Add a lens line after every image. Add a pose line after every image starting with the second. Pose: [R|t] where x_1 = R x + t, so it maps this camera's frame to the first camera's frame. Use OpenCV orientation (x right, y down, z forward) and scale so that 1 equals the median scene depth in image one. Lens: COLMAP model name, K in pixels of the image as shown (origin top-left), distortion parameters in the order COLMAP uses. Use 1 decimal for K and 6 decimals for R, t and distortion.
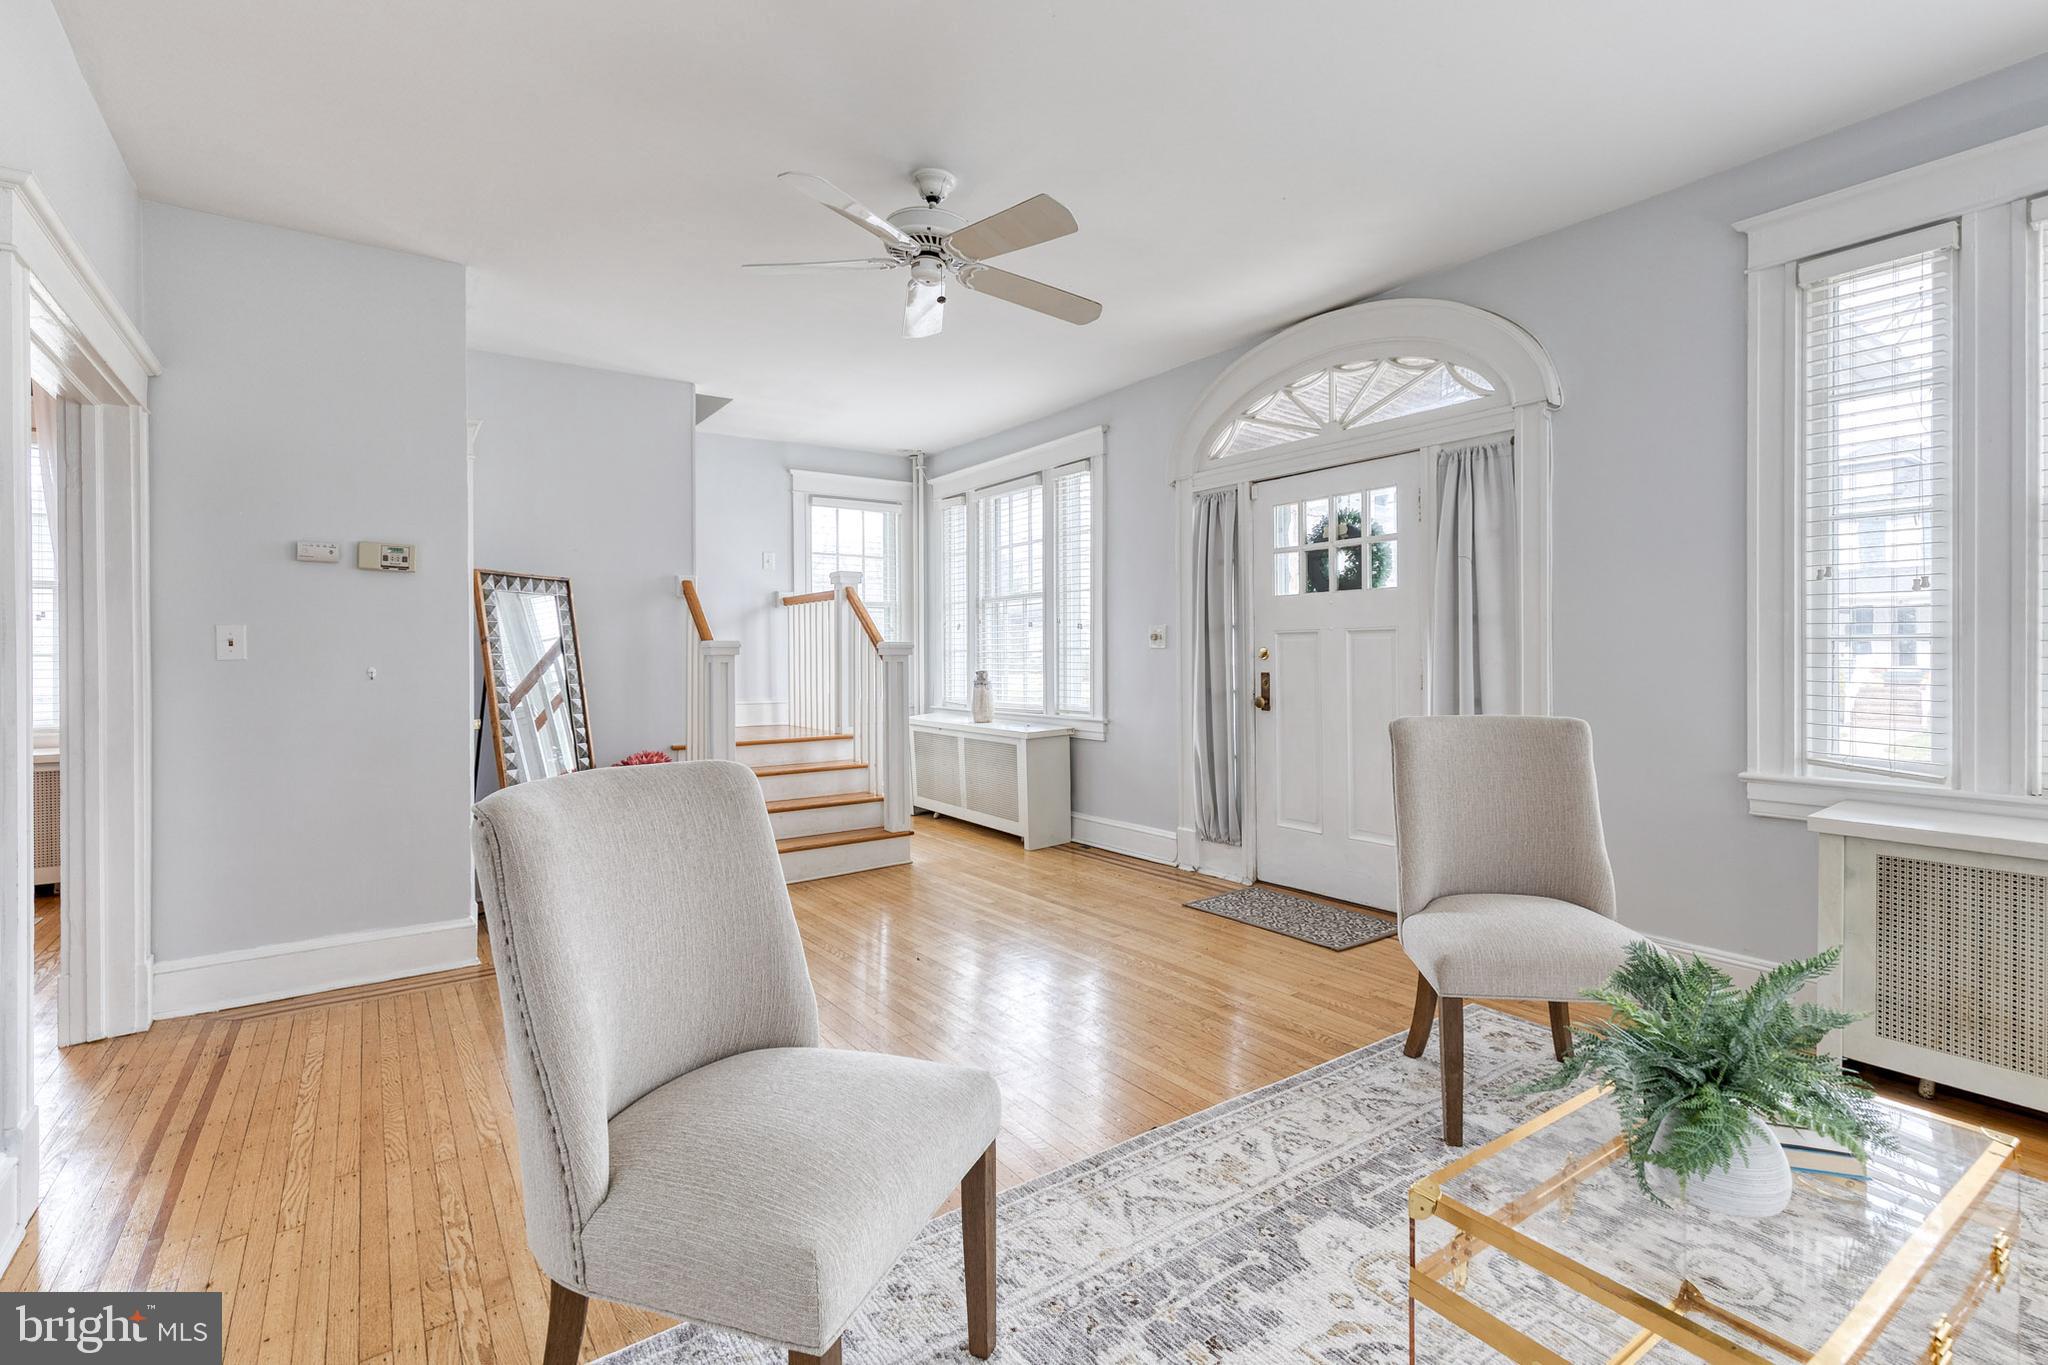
lens RADIAL K [[921.0, 0, 1028.2], [0, 921.0, 663.7], [0, 0, 1]] dist [0.007627, 0.000144]
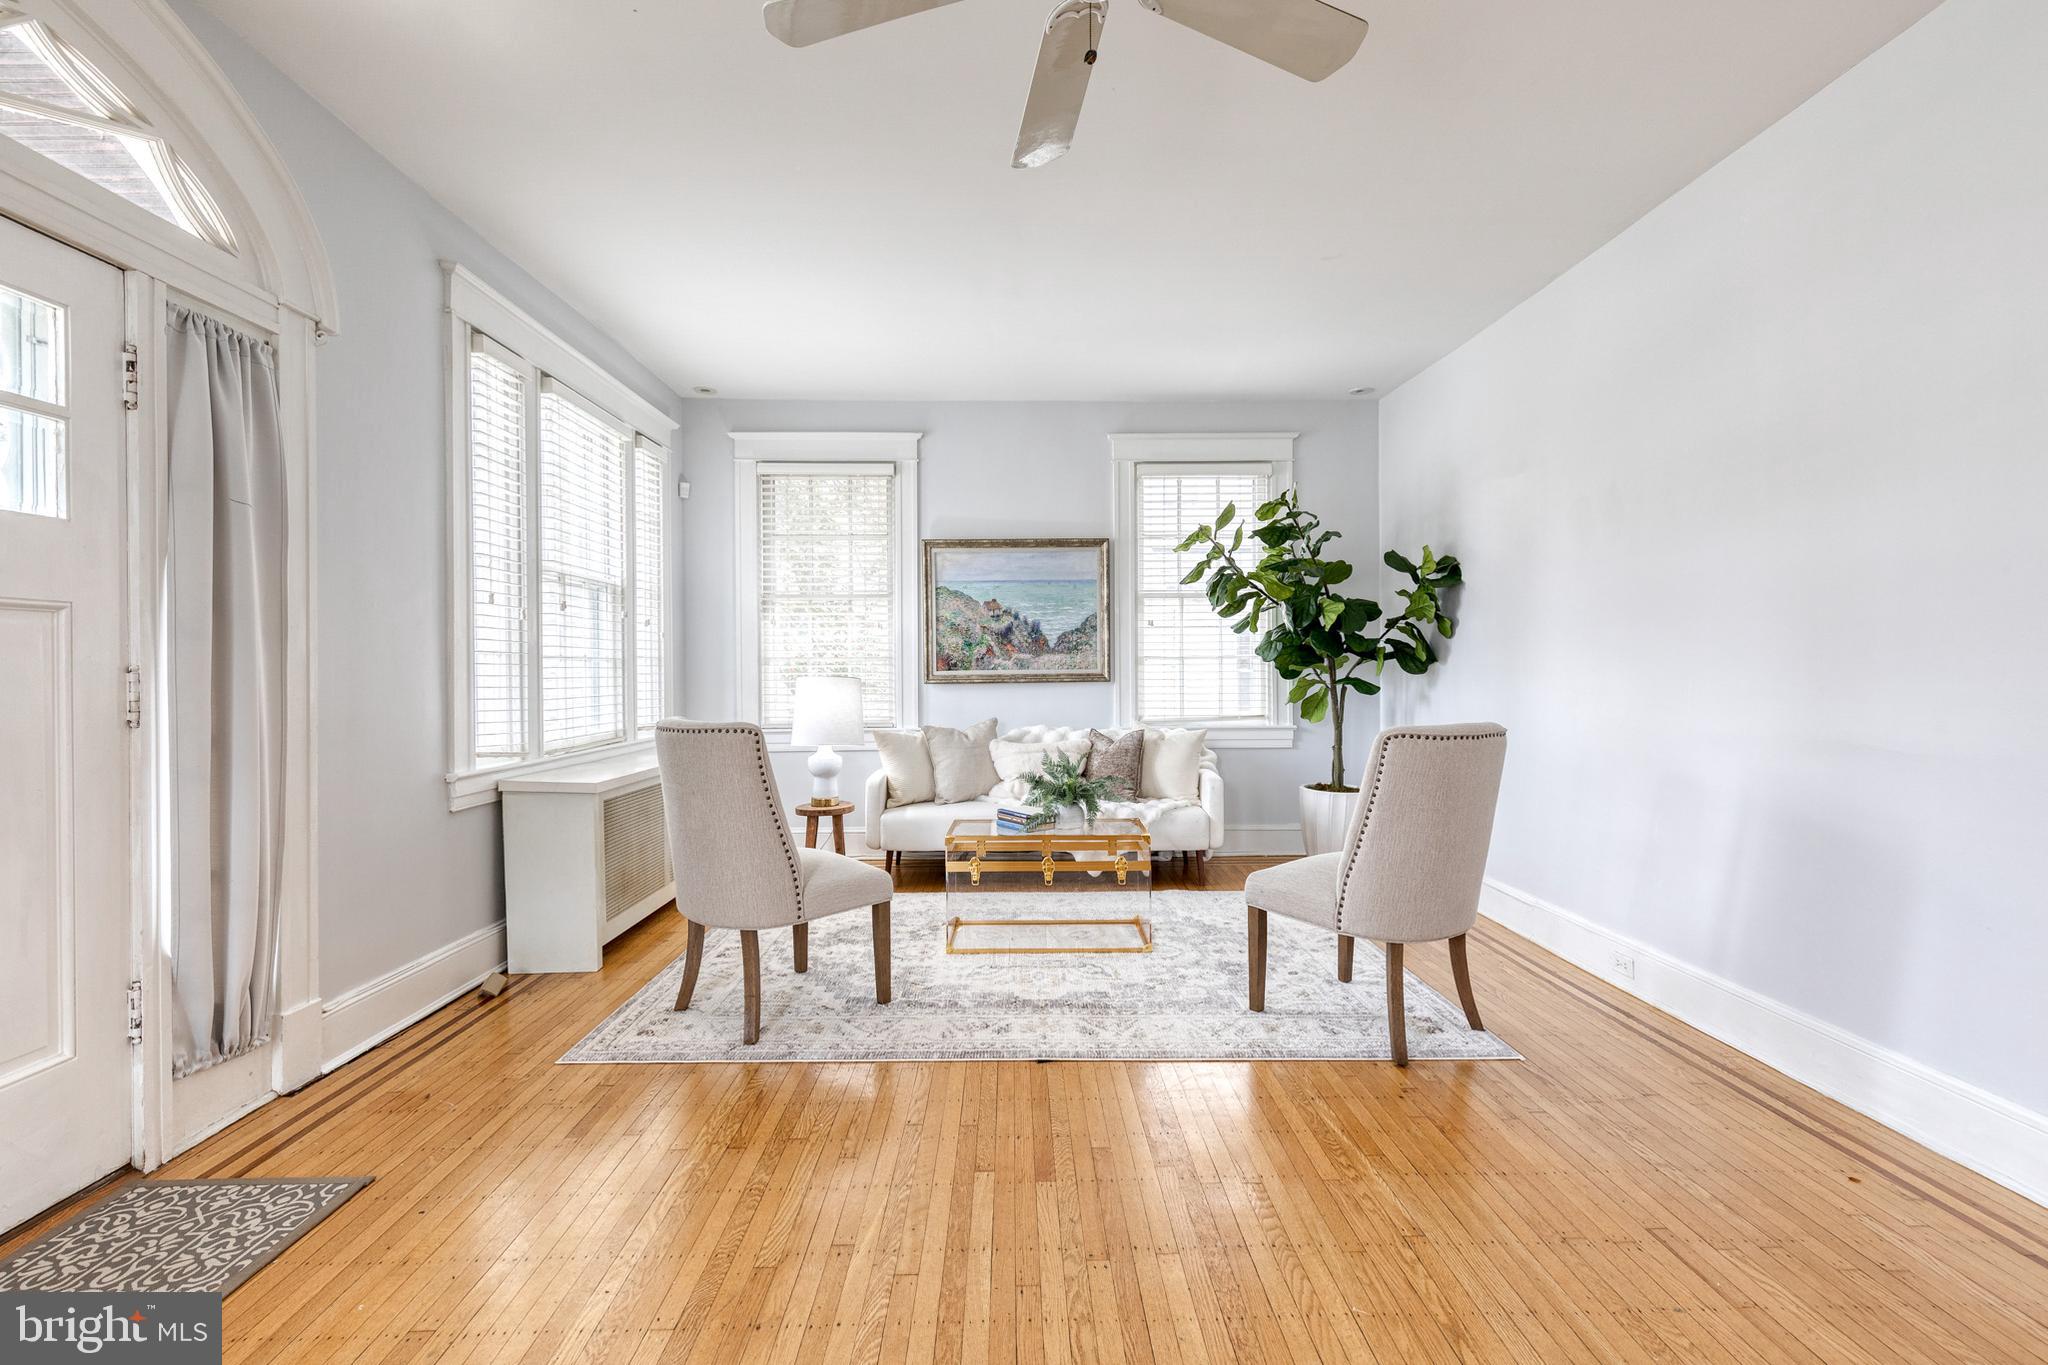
lens RADIAL K [[921.0, 0, 1022.4], [0, 921.0, 681.5], [0, 0, 1]] dist [0.007627, 0.000144]
pose [[-0.828531, -0.000610, 0.559943, -0.390986], [0.008596, 0.999868, 0.013809, 0.000950], [-0.559877, 0.016254, -0.828416, 1.536587]]
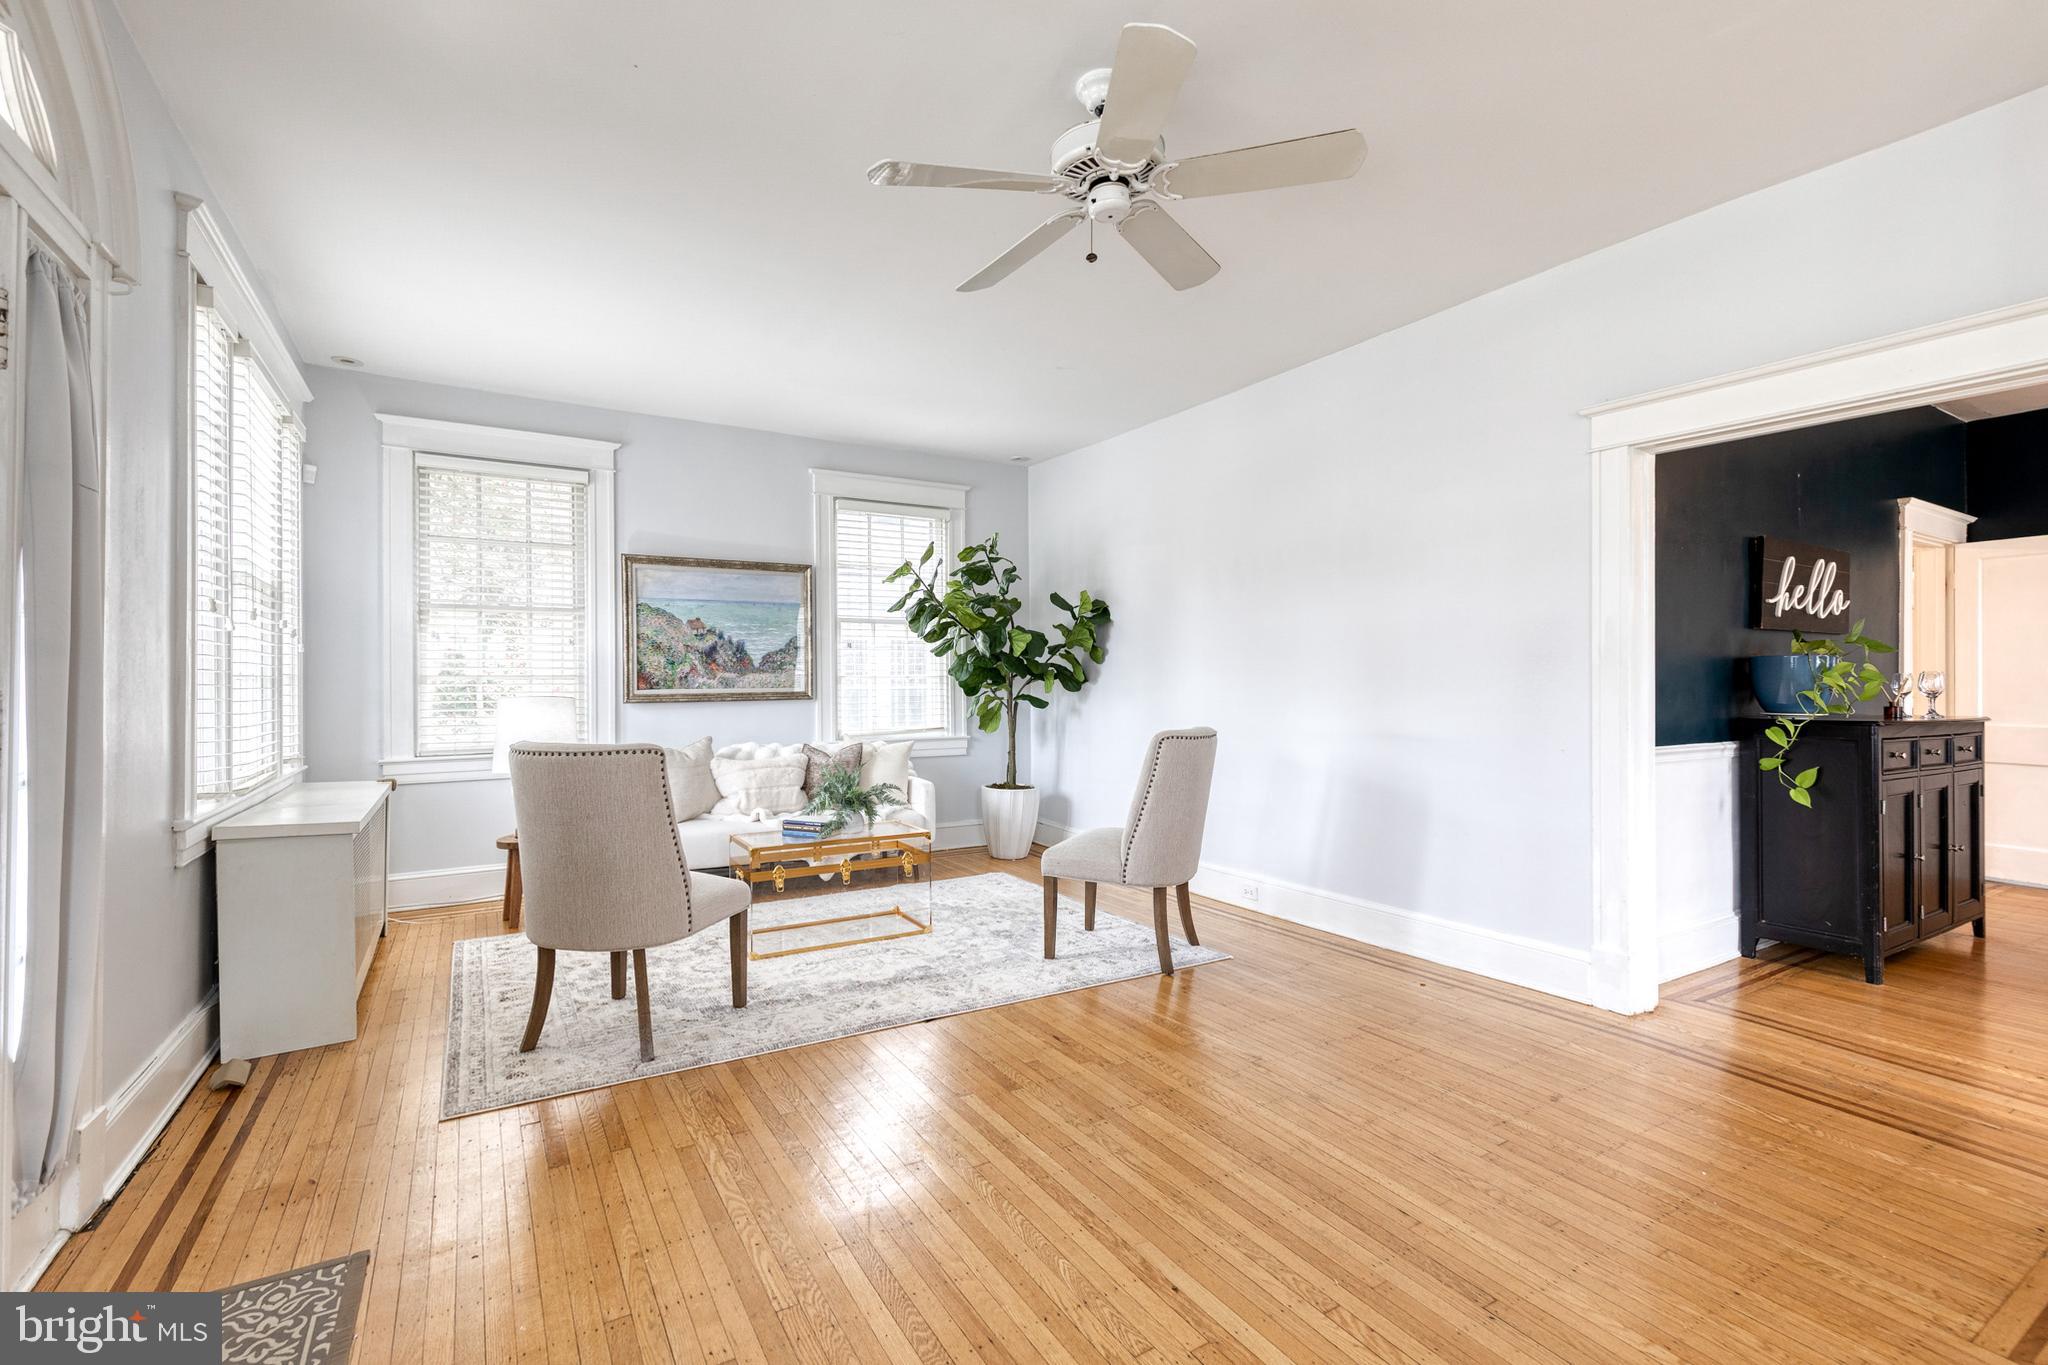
lens RADIAL K [[921.0, 0, 1029.9], [0, 921.0, 681.7], [0, 0, 1]] dist [0.007627, 0.000144]
pose [[-0.997751, 0.006854, 0.066684, -0.089944], [0.006983, 0.999974, 0.001691, -0.010304], [-0.066671, 0.002153, -0.997773, 1.849730]]
